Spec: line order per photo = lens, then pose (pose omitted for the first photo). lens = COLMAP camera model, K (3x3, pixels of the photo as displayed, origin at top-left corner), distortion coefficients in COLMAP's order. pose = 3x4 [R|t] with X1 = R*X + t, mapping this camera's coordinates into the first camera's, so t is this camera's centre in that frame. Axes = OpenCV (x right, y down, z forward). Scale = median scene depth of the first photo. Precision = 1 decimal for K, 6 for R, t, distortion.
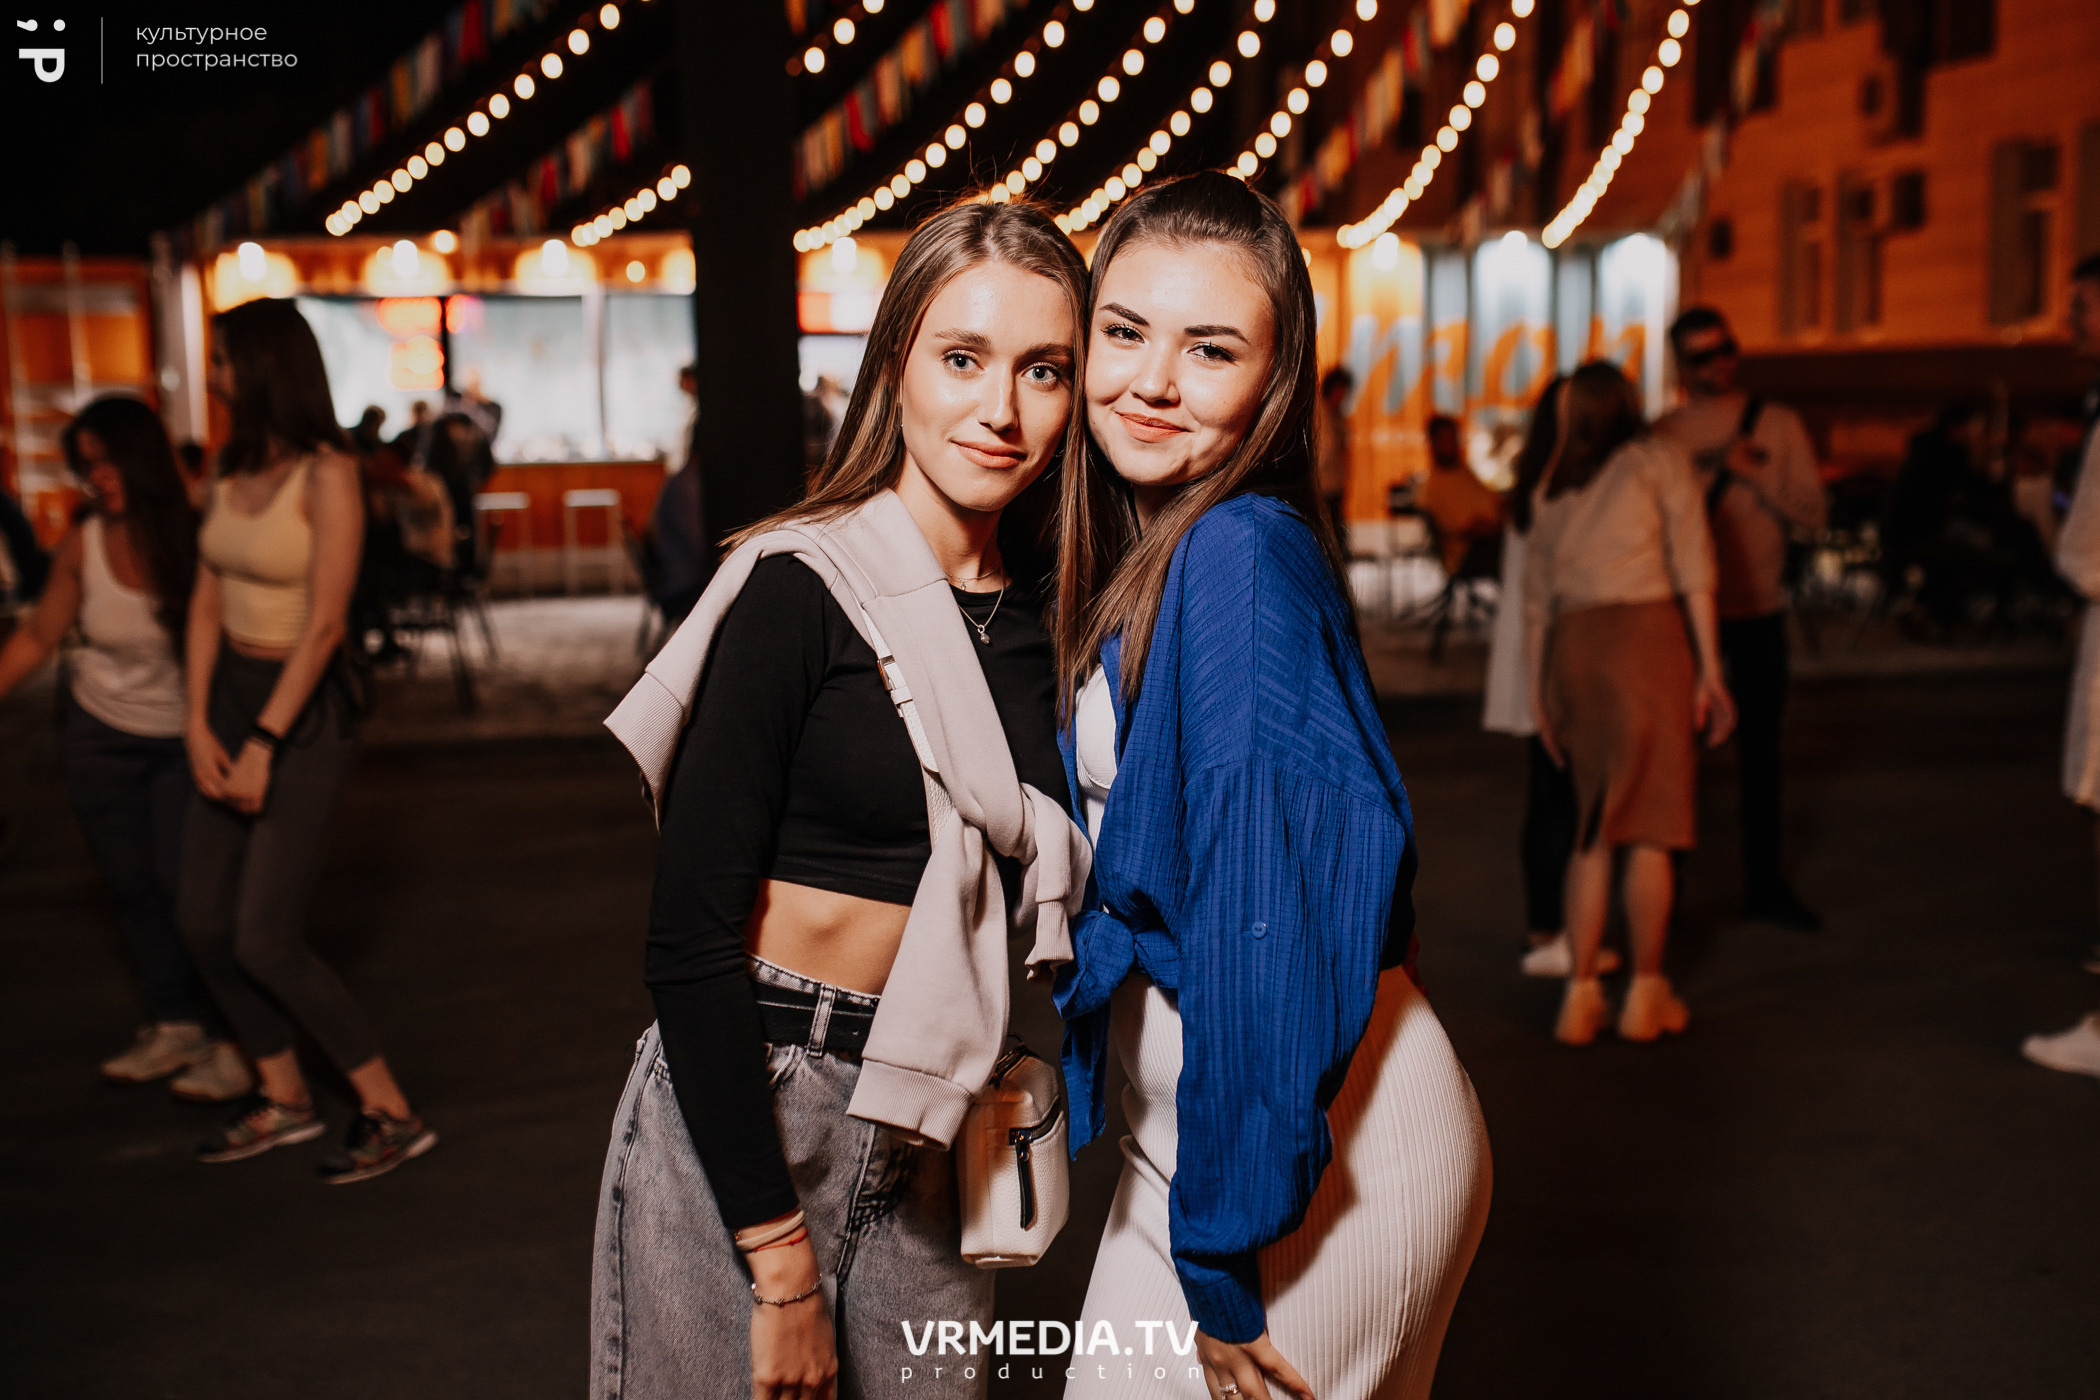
lens RADIAL K [[2227.7, 0, 1044.3], [0, 2227.7, 694.2], [0, 0, 1]] dist [0.005305, 0.000000]
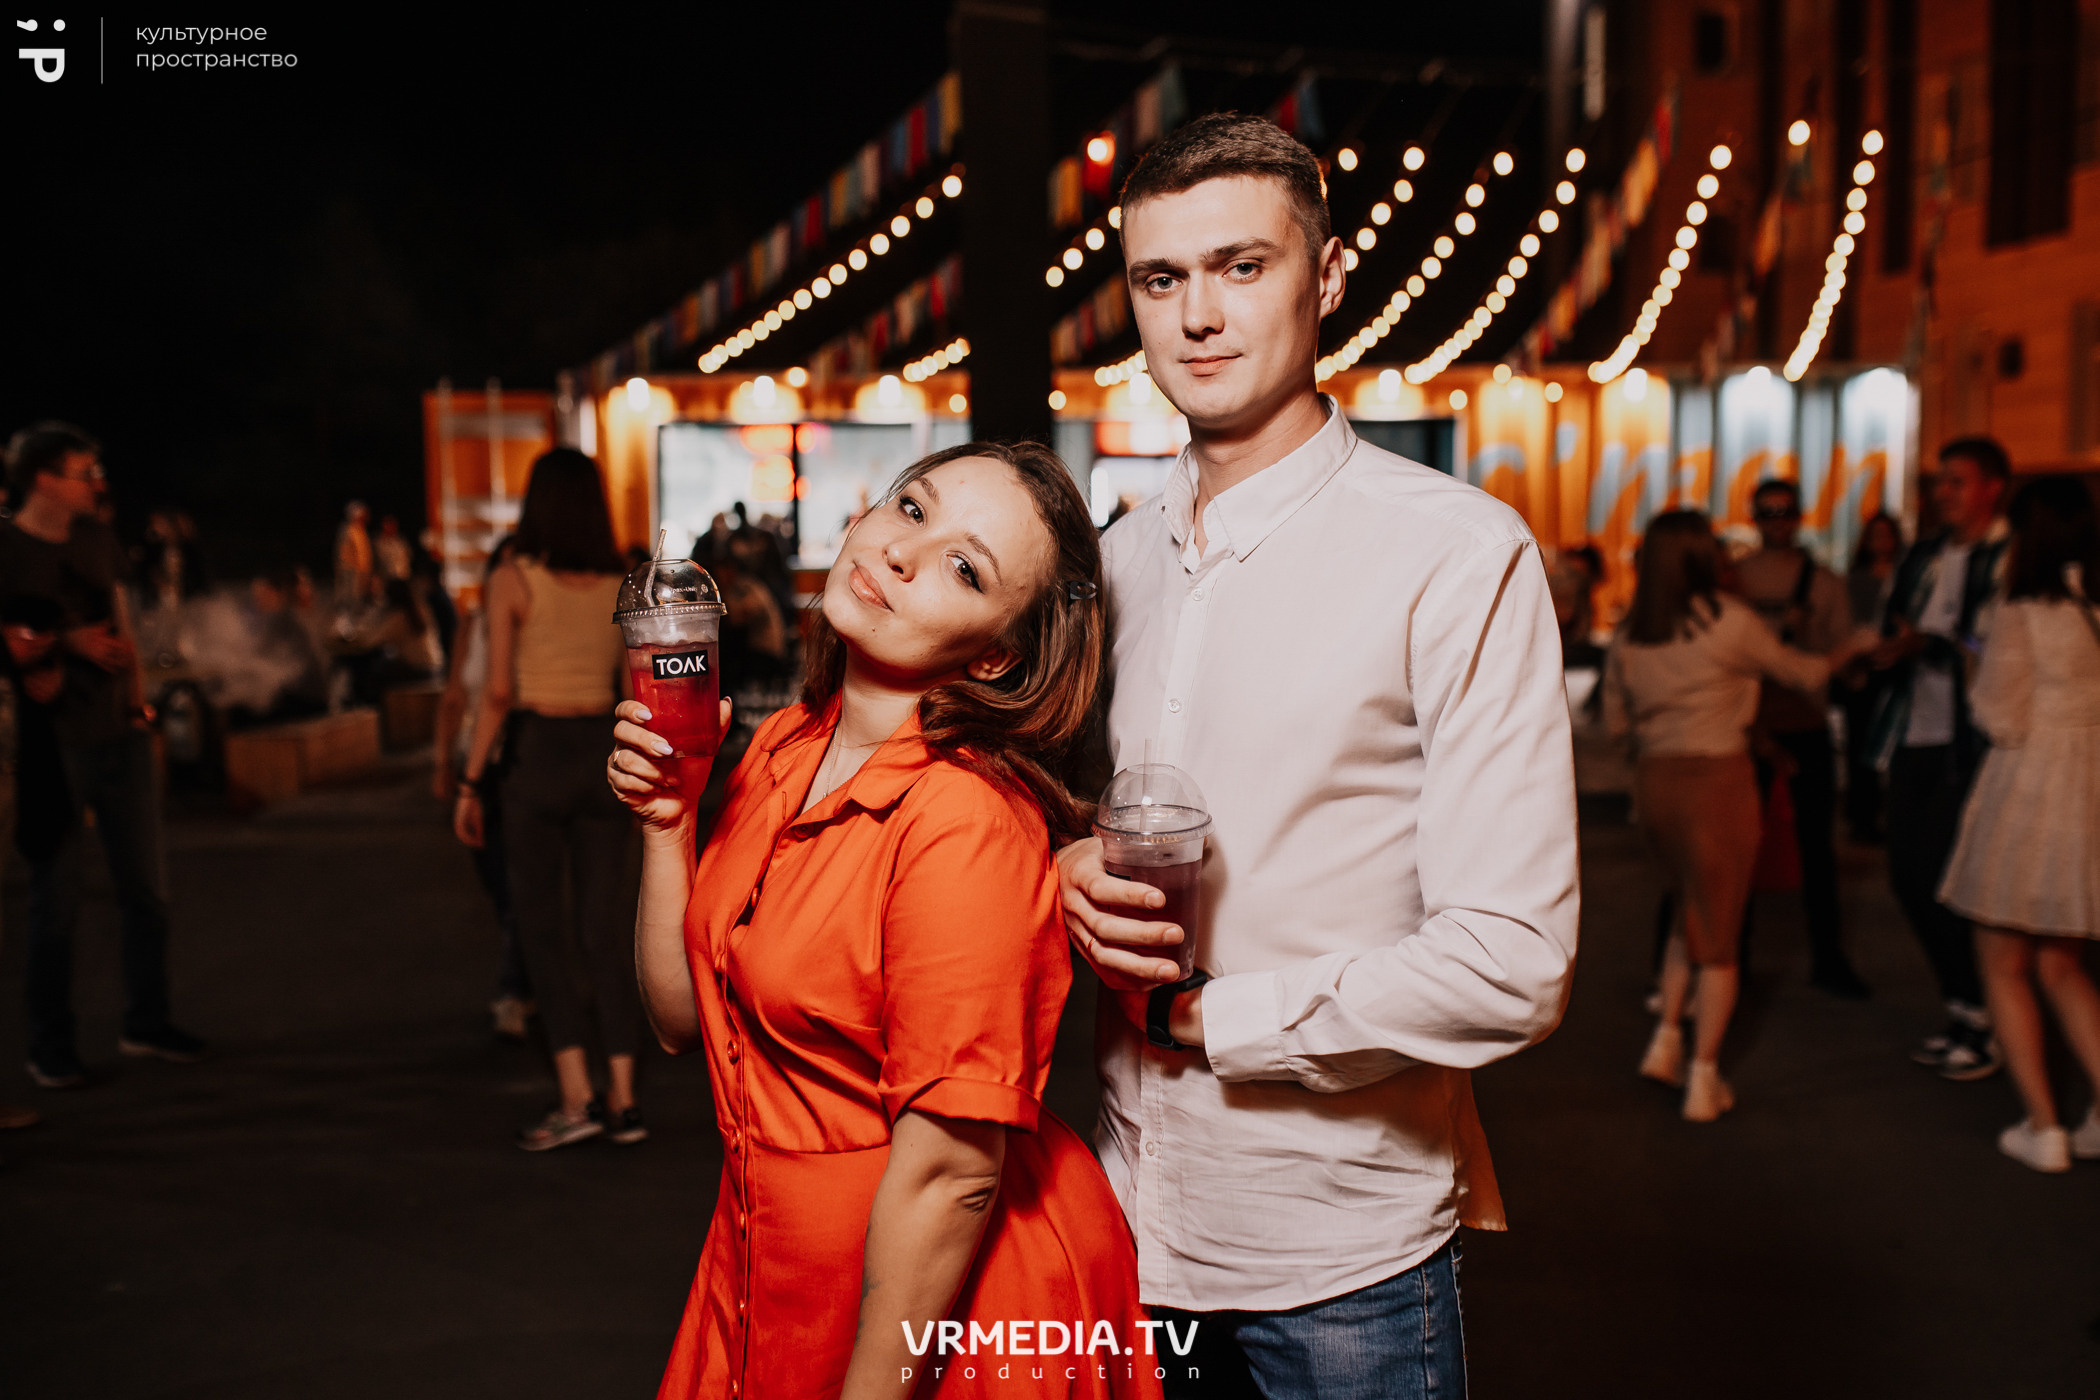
lens RADIAL K [[2227.7, 0, 1053.0], [0, 2227.7, 704.8], [0, 0, 1]] dist [0.005305, 0.000000]
pose [[0.987022, 0.024447, -0.158714, 0.052391], [-0.029575, 0.999111, -0.030030, -0.001180], [0.157839, 0.034334, 0.986868, -0.123258]]
